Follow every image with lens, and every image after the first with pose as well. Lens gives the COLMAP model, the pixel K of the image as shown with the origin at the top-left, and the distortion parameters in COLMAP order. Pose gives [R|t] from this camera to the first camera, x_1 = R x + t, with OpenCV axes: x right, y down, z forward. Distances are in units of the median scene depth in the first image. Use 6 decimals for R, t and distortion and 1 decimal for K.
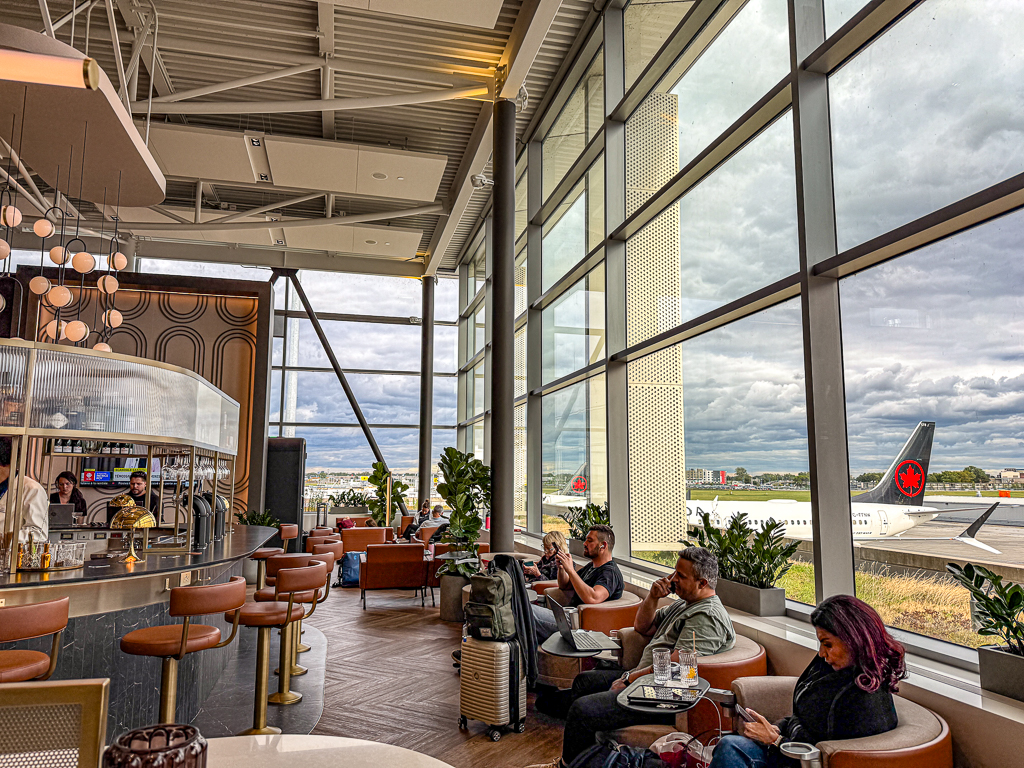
lens RADIAL K [[742.5, 0, 507.4], [0, 742.5, 387.4], [0, 0, 1]] dist [0.035925, -0.043654]
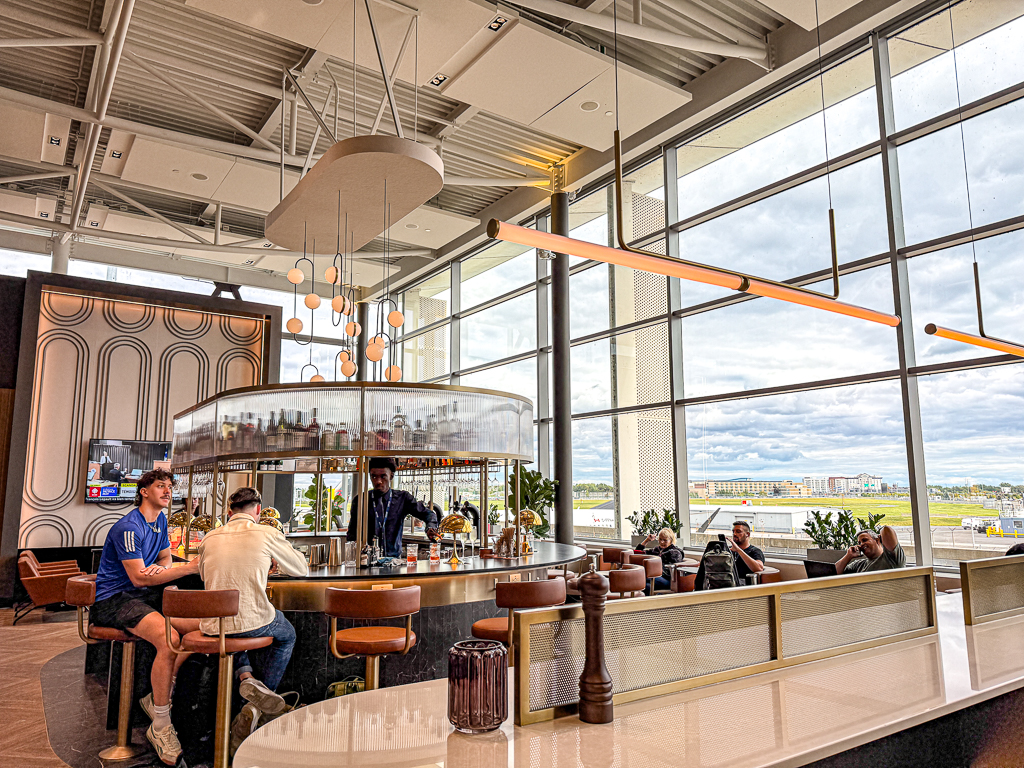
lens RADIAL K [[721.2, 0, 530.2], [0, 721.2, 391.2], [0, 0, 1]] dist [0.042457, -0.039908]
pose [[0.922436, 0.047460, 0.383222, -0.293558], [-0.042183, 0.998864, -0.022168, -0.010388], [-0.383839, 0.004283, 0.923390, -0.072322]]
